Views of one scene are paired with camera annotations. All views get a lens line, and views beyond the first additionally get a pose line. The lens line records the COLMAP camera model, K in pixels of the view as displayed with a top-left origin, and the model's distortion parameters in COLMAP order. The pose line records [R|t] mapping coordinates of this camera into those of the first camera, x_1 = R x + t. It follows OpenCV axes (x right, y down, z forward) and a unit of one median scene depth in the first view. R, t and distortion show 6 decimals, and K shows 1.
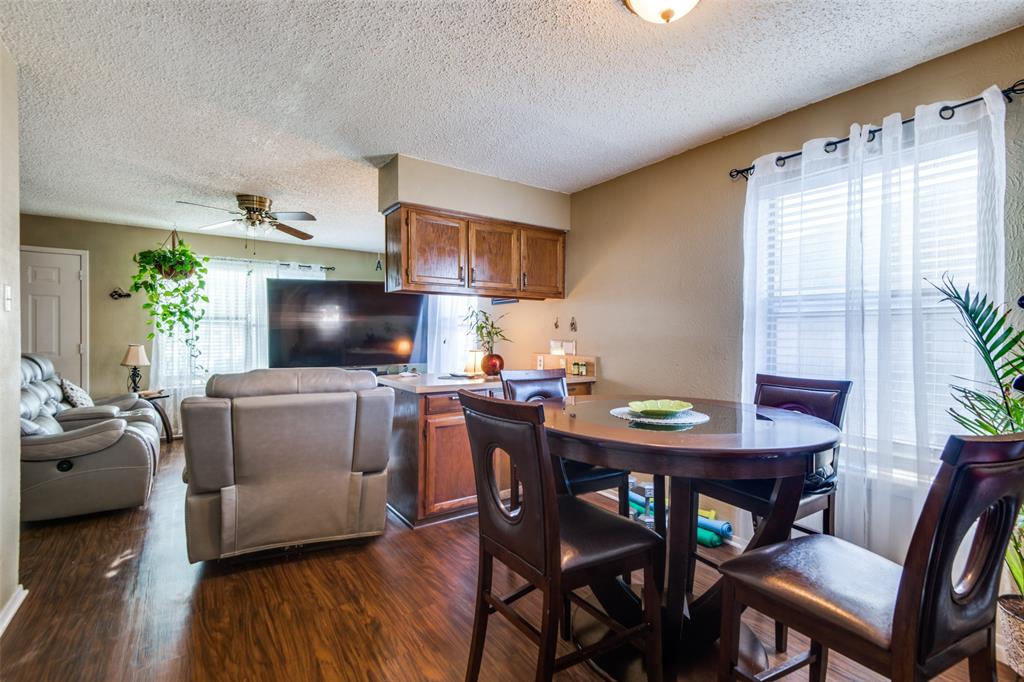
lens RADIAL K [[485.1, 0, 512.0], [0, 485.1, 341.0], [0, 0, 1]] dist [-0.000797, -0.000732]
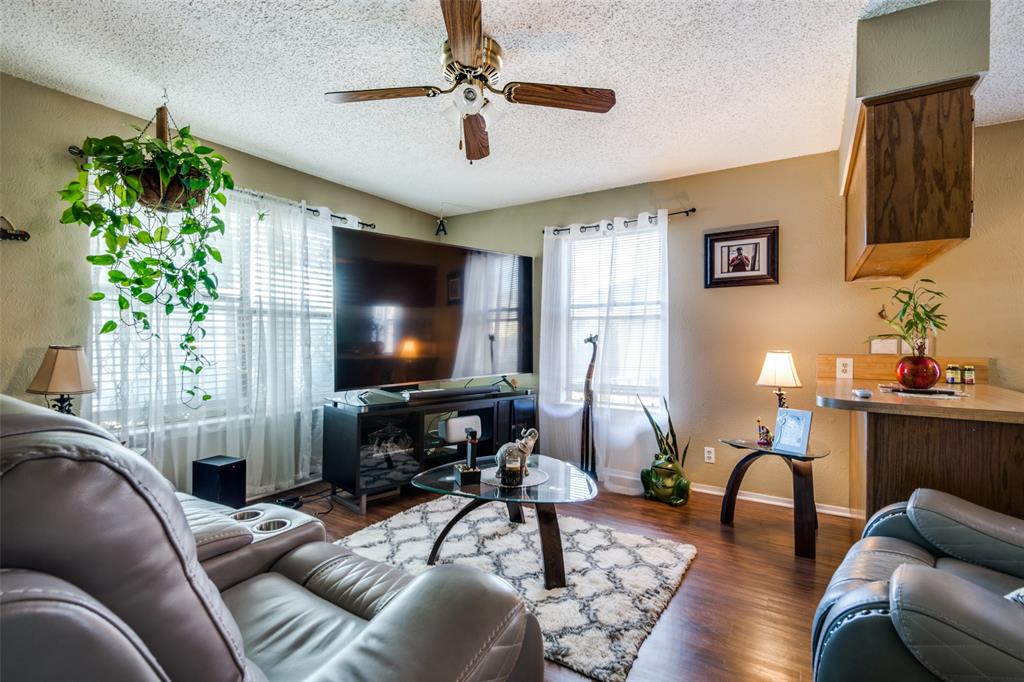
lens RADIAL K [[485.1, 0, 512.0], [0, 485.1, 341.0], [0, 0, 1]] dist [-0.000797, -0.000732]
pose [[0.922859, -0.002352, 0.385130, -0.561899], [0.003329, 0.999993, -0.001870, 0.004165], [-0.385123, 0.003008, 0.922860, 0.430288]]
